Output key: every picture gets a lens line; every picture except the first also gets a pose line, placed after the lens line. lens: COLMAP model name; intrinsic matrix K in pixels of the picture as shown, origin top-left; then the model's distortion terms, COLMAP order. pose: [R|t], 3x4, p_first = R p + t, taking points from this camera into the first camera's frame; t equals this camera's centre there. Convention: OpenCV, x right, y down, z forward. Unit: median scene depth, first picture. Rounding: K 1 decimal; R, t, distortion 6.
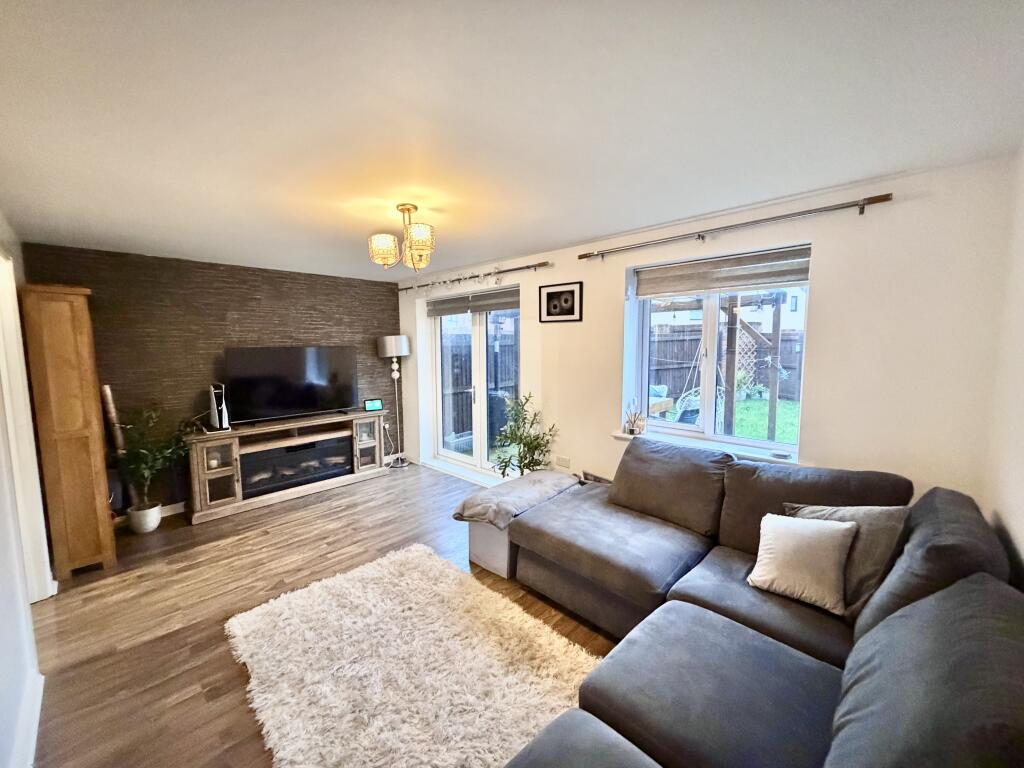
lens RADIAL K [[409.6, 0, 511.0], [0, 409.6, 384.0], [0, 0, 1]] dist [-0.002807, -0.000144]
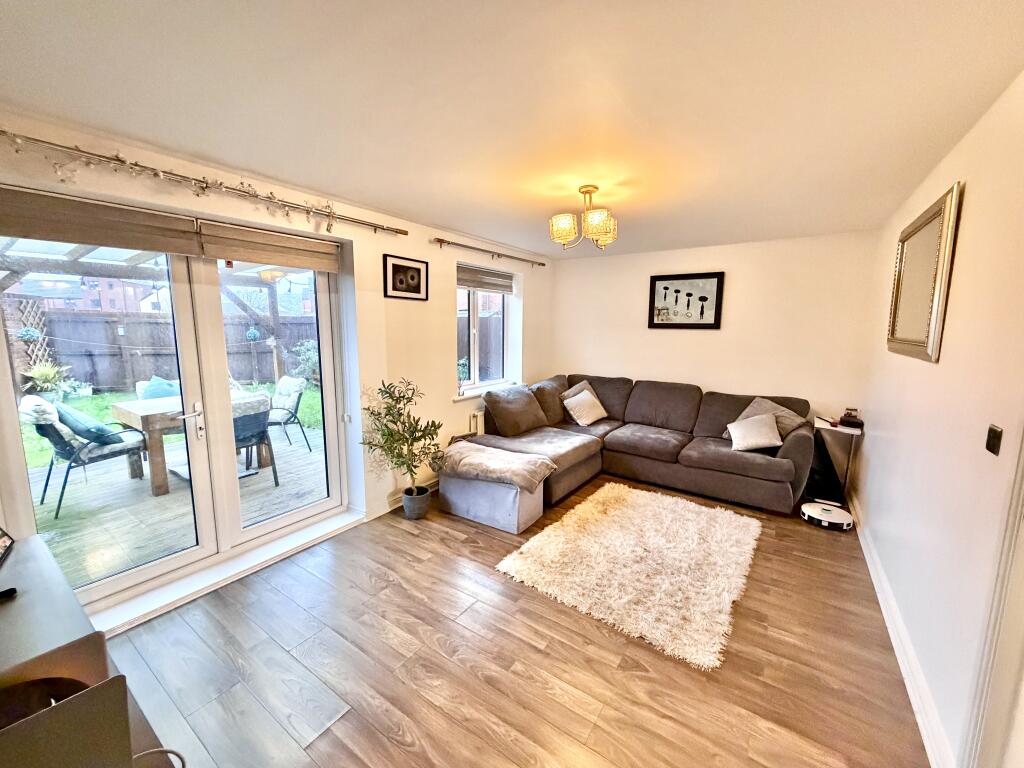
lens RADIAL K [[409.6, 0, 511.1], [0, 409.6, 383.0], [0, 0, 1]] dist [-0.002807, -0.000144]
pose [[-0.168780, -0.127268, 0.977403, -0.912375], [0.097468, 0.984614, 0.145038, -0.078989], [-0.980823, 0.119745, -0.153778, 0.986385]]
